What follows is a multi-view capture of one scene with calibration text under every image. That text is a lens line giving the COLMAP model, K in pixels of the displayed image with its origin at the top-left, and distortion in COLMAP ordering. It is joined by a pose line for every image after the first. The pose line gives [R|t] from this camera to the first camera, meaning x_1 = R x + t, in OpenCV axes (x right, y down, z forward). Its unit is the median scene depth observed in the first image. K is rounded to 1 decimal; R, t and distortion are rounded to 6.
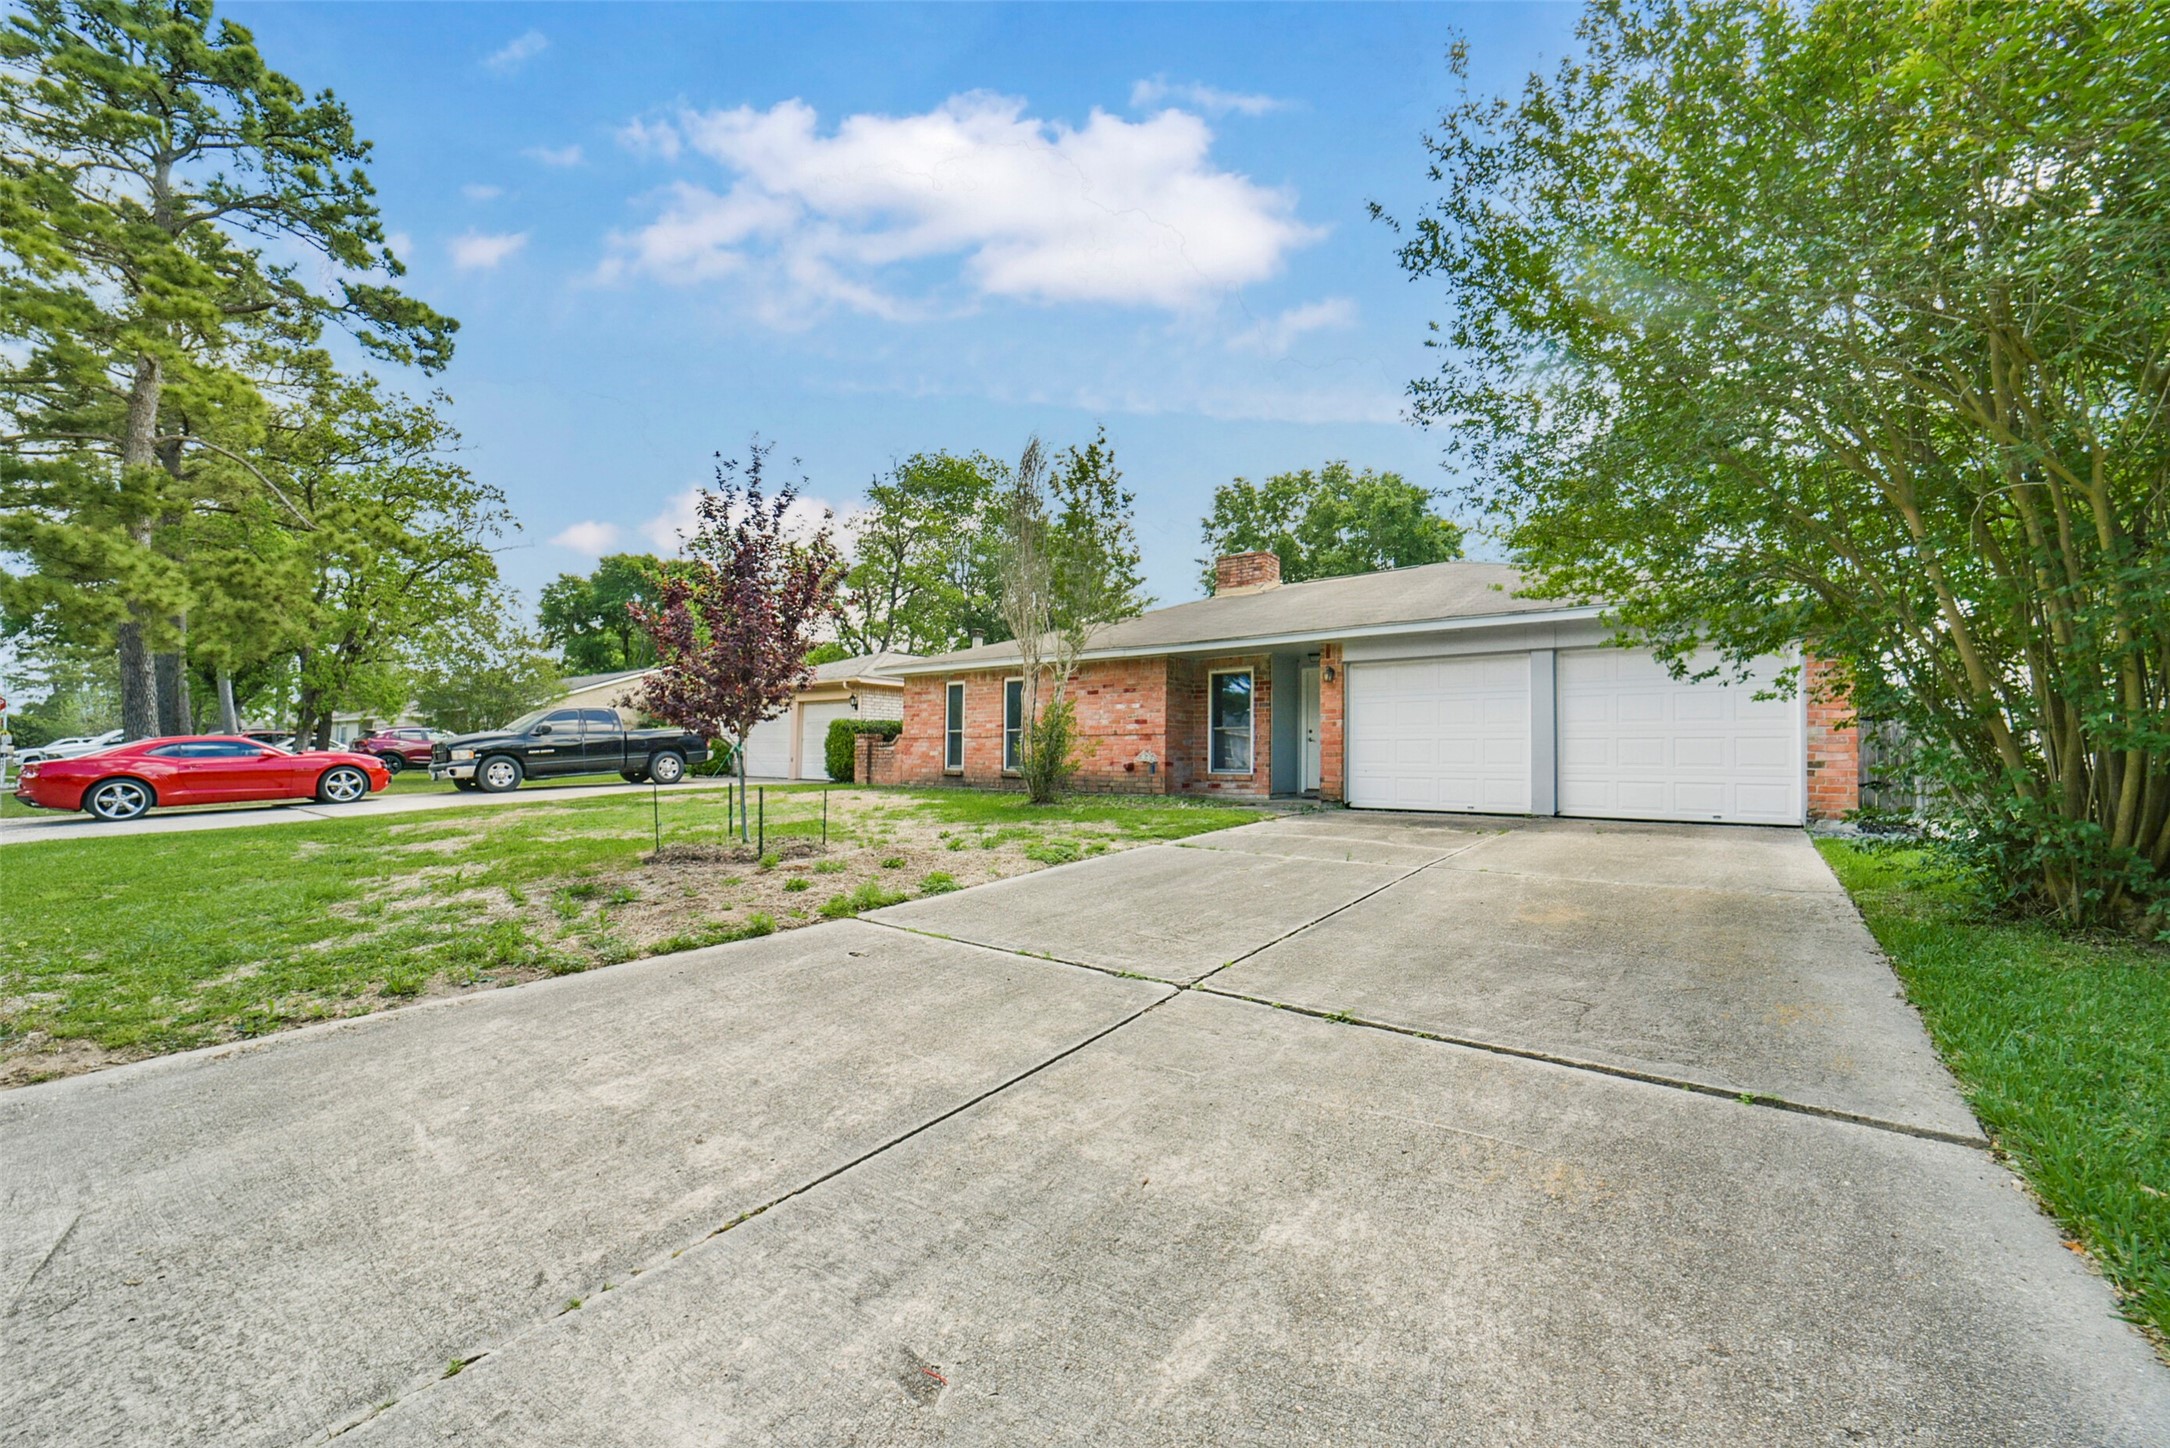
lens RADIAL K [[893.3, 0, 1083.1], [0, 893.3, 722.6], [0, 0, 1]] dist [-0.029636, 0.011406]
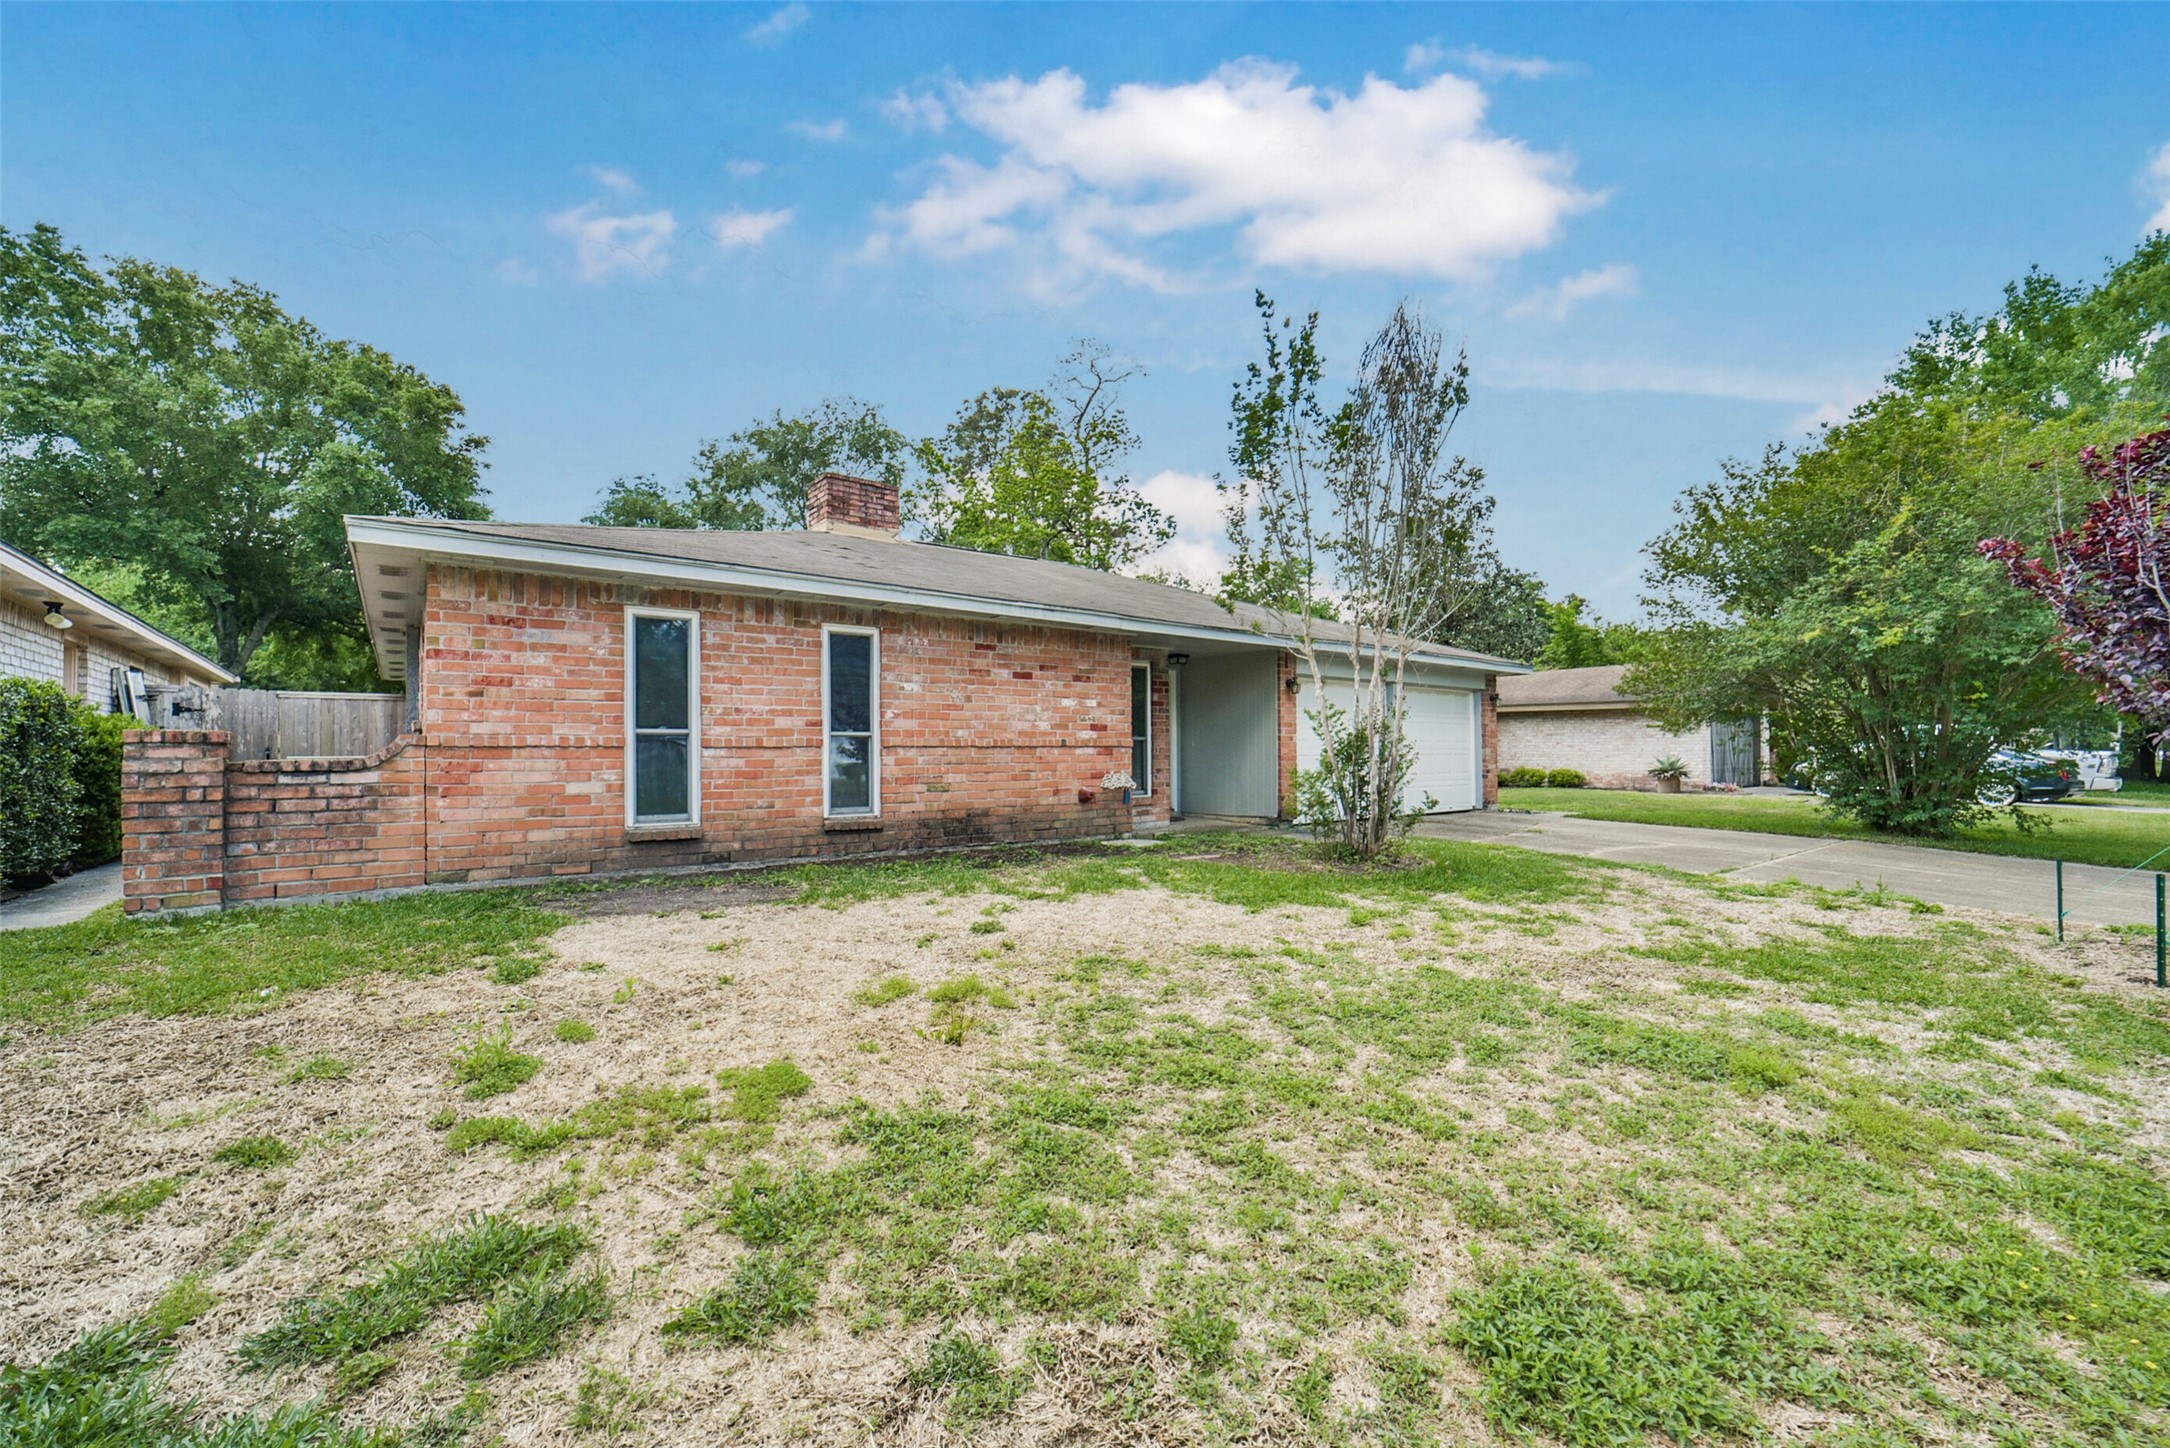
lens RADIAL K [[893.3, 0, 1083.1], [0, 893.3, 722.6], [0, 0, 1]] dist [-0.029636, 0.011406]
pose [[0.201985, 0.019412, 0.979196, -0.566962], [-0.038720, 0.999180, -0.011821, 0.003548], [-0.978623, -0.035527, 0.202571, 0.832688]]
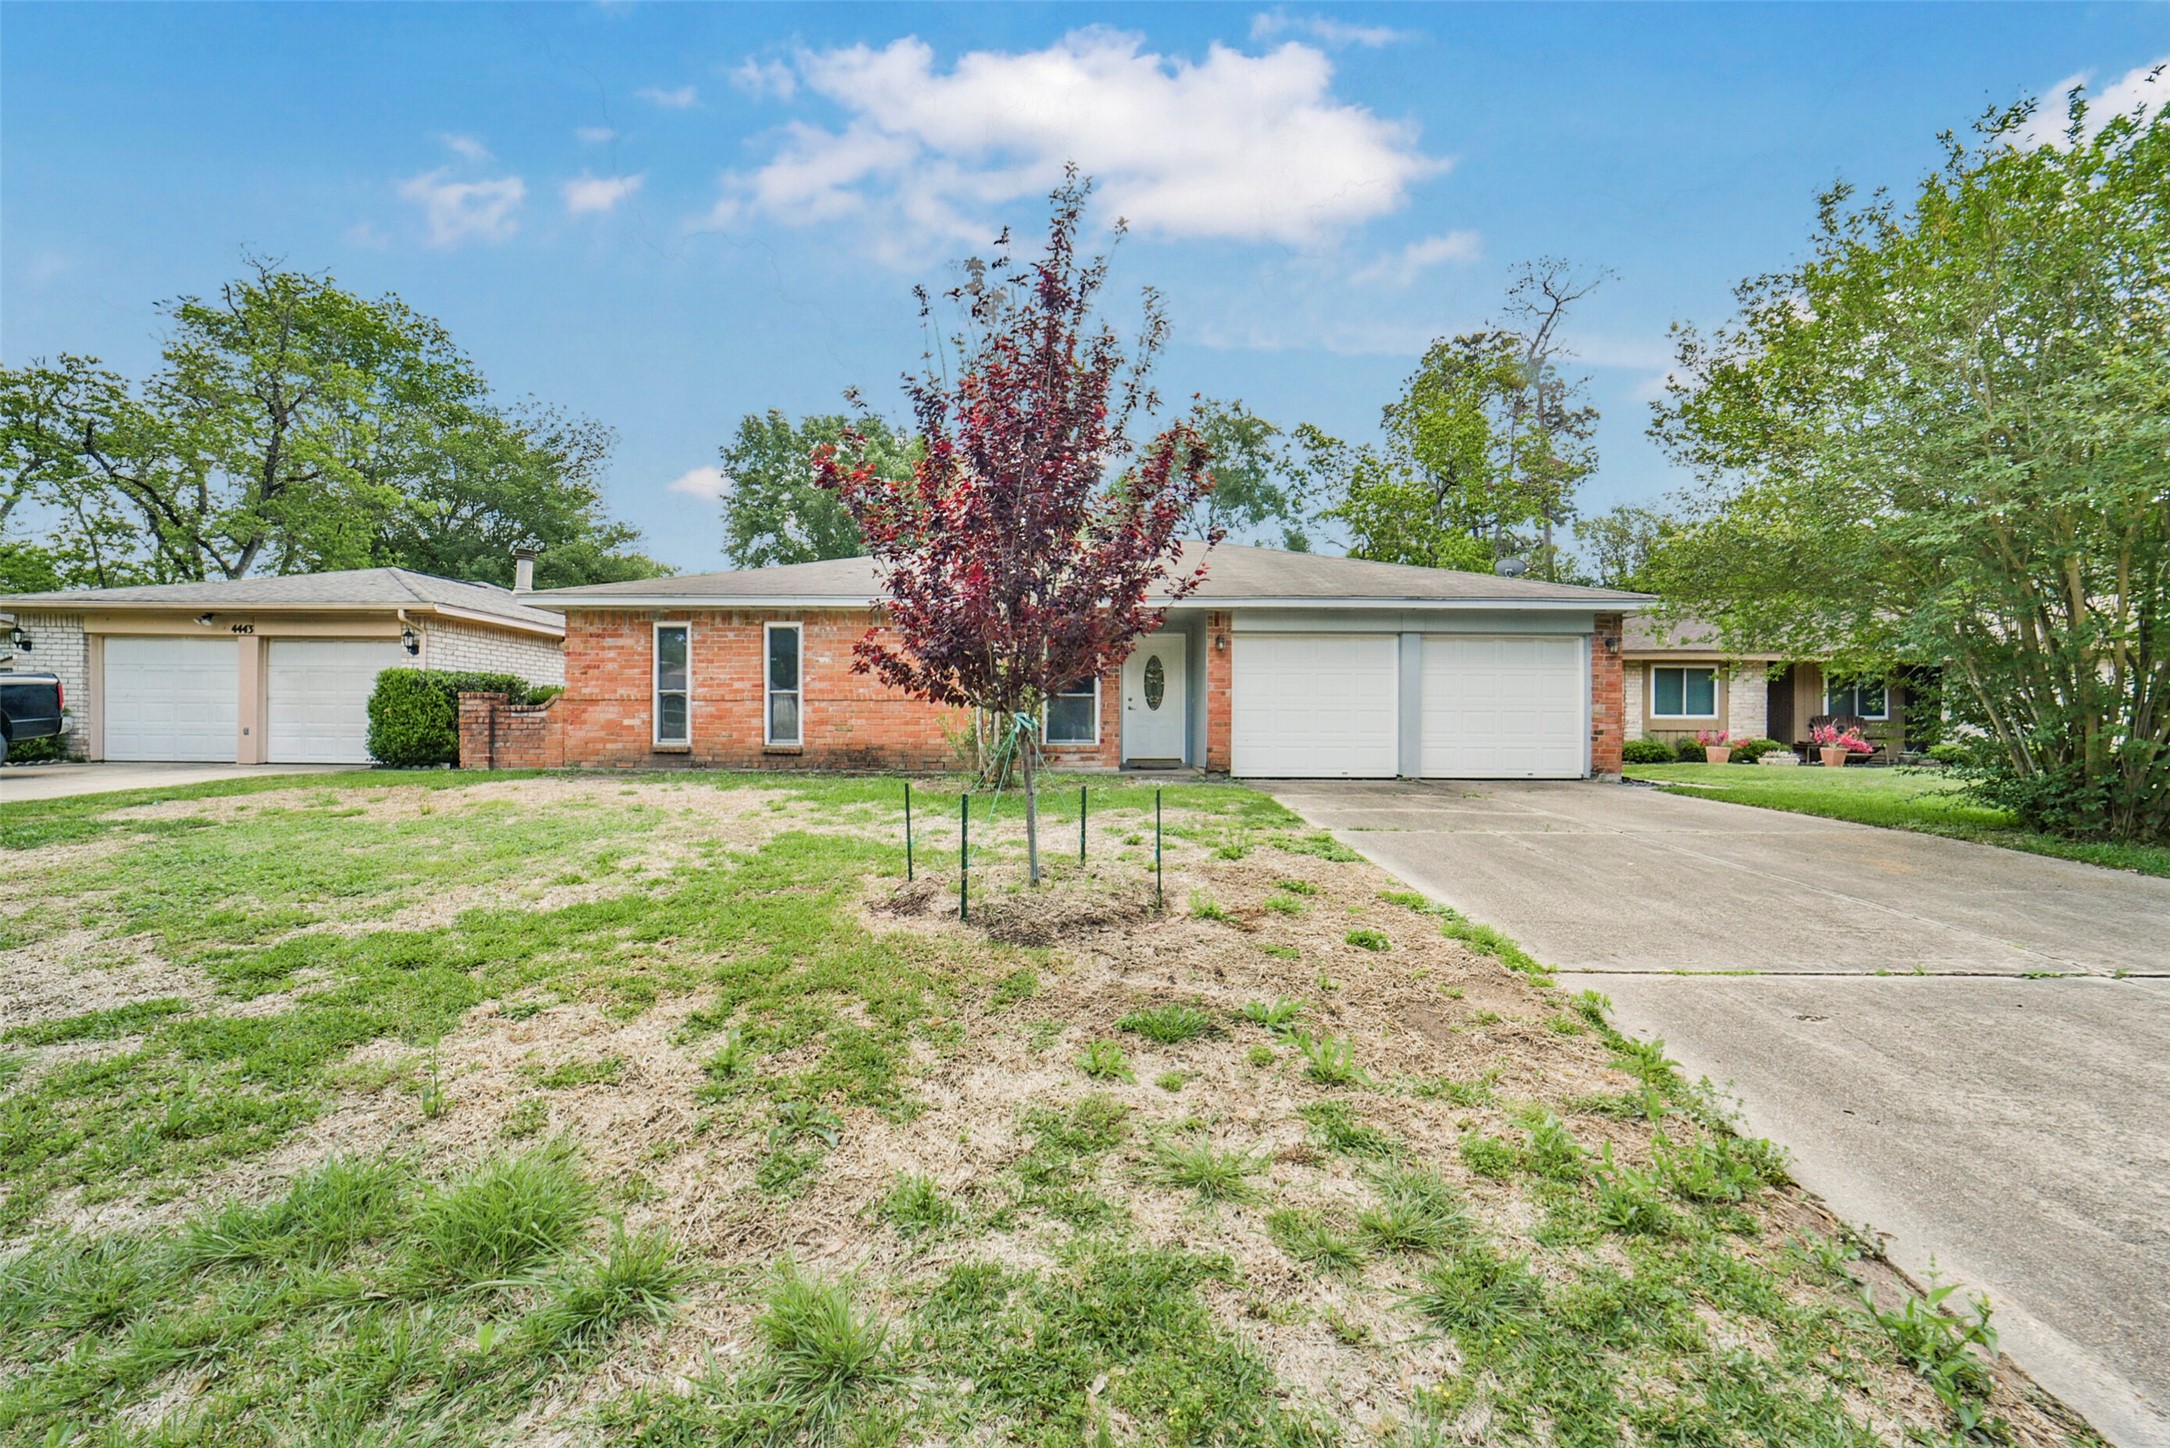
lens RADIAL K [[893.3, 0, 1083.1], [0, 893.3, 722.6], [0, 0, 1]] dist [-0.029636, 0.011406]
pose [[0.780445, -0.002370, 0.625220, -0.377561], [-0.023311, 0.999187, 0.032886, 0.004107], [-0.624790, -0.040240, 0.779755, 0.269077]]
